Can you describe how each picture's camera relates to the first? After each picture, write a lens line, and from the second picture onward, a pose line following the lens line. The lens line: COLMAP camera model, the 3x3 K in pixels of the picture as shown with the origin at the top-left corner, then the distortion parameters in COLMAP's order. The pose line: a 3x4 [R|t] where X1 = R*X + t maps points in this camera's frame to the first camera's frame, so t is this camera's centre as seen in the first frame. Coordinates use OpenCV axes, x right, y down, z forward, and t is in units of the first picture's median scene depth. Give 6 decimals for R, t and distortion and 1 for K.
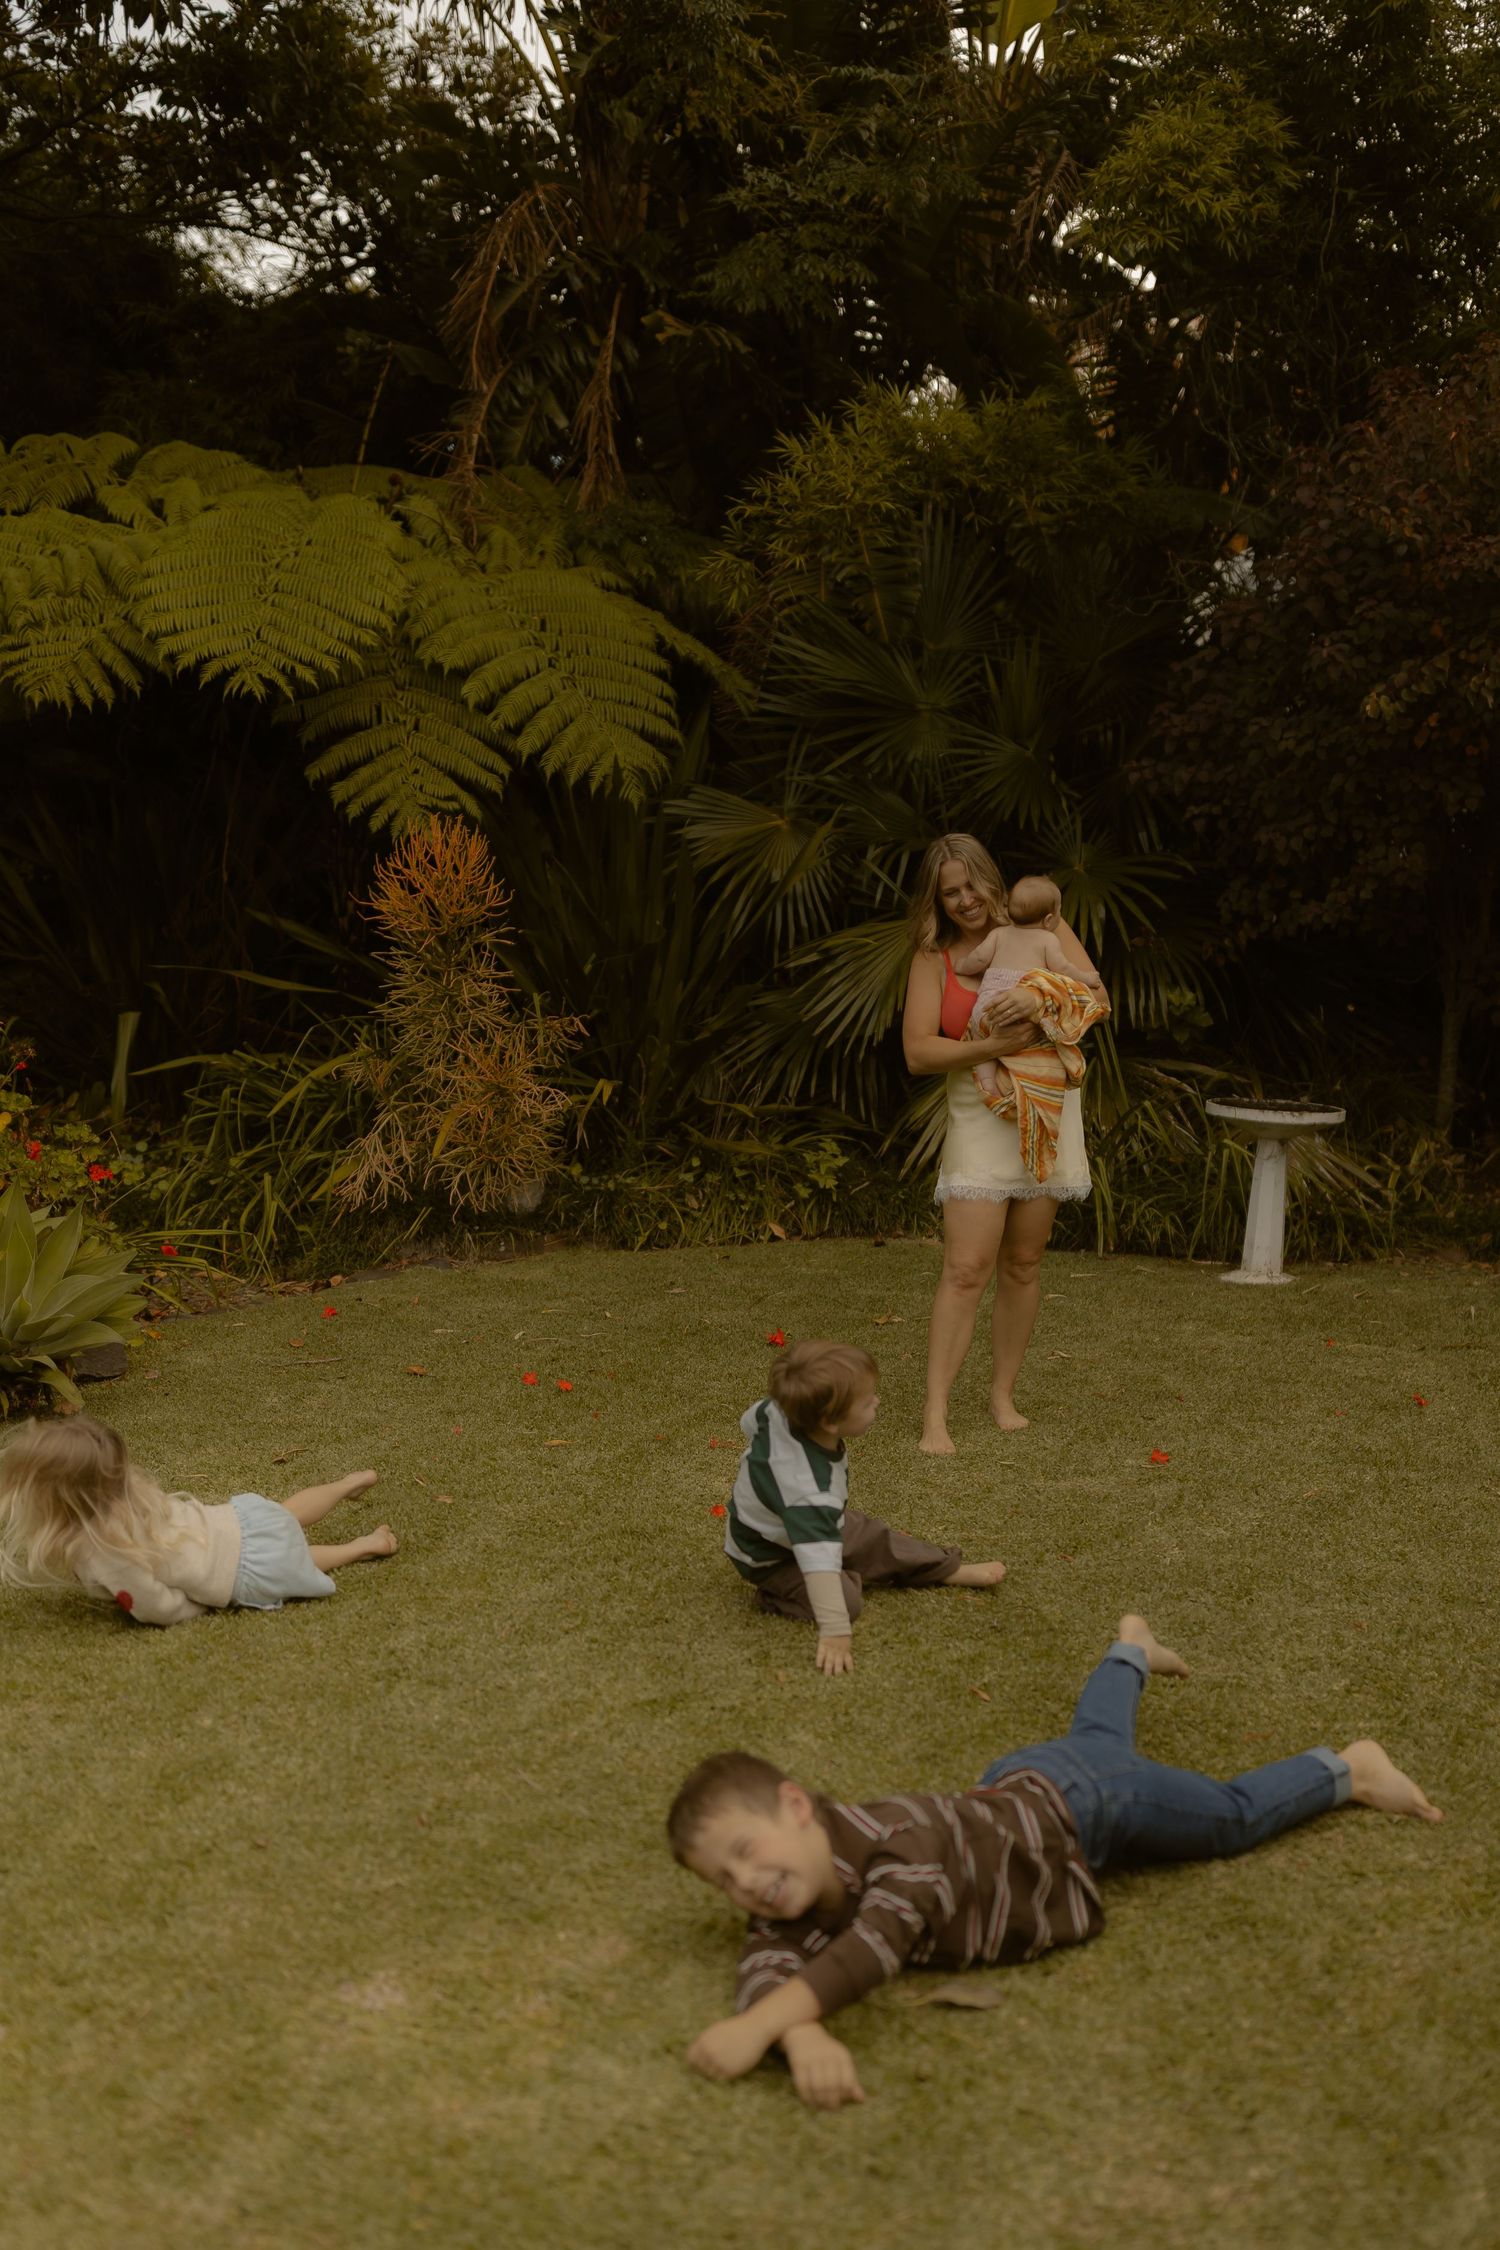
lens RADIAL K [[2242.5, 0, 772.4], [0, 2242.5, 1210.1], [0, 0, 1]] dist [0.004330, -0.022072]
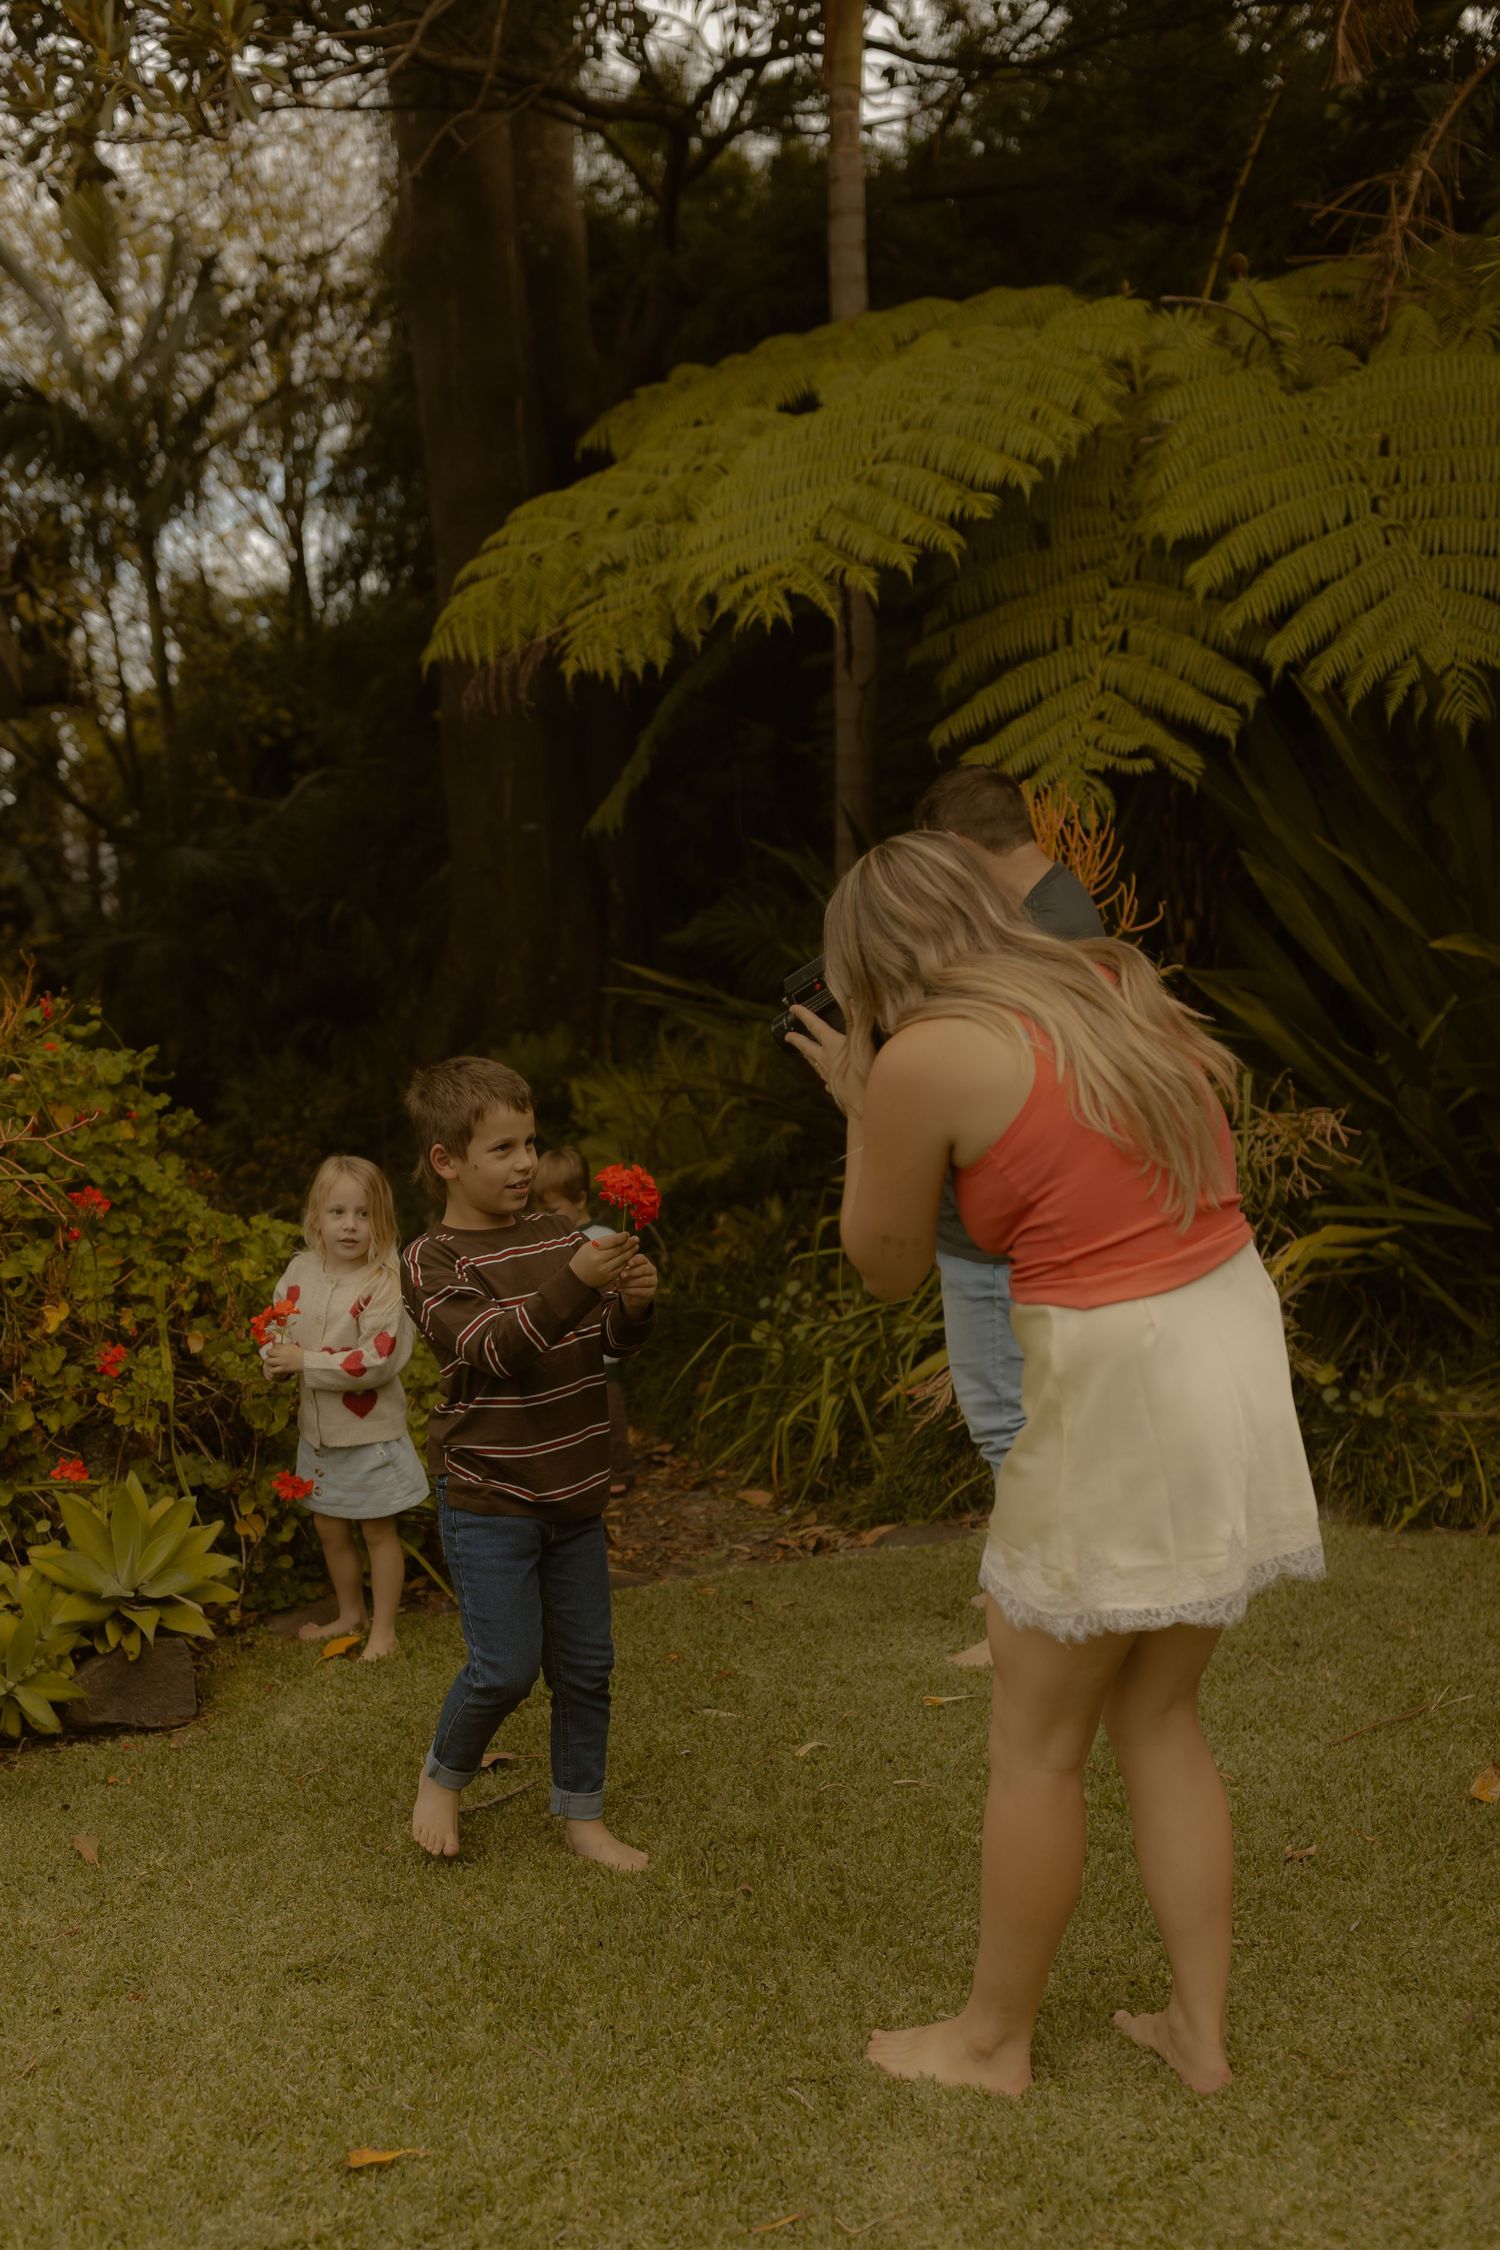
lens RADIAL K [[2363.2, 0, 640.2], [0, 2363.2, 1284.1], [0, 0, 1]] dist [0.008379, -0.006637]
pose [[0.769977, 0.040889, -0.636761, 0.163579], [-0.031357, 0.999164, 0.026244, -0.051691], [0.637301, -0.000240, 0.770615, 0.413733]]
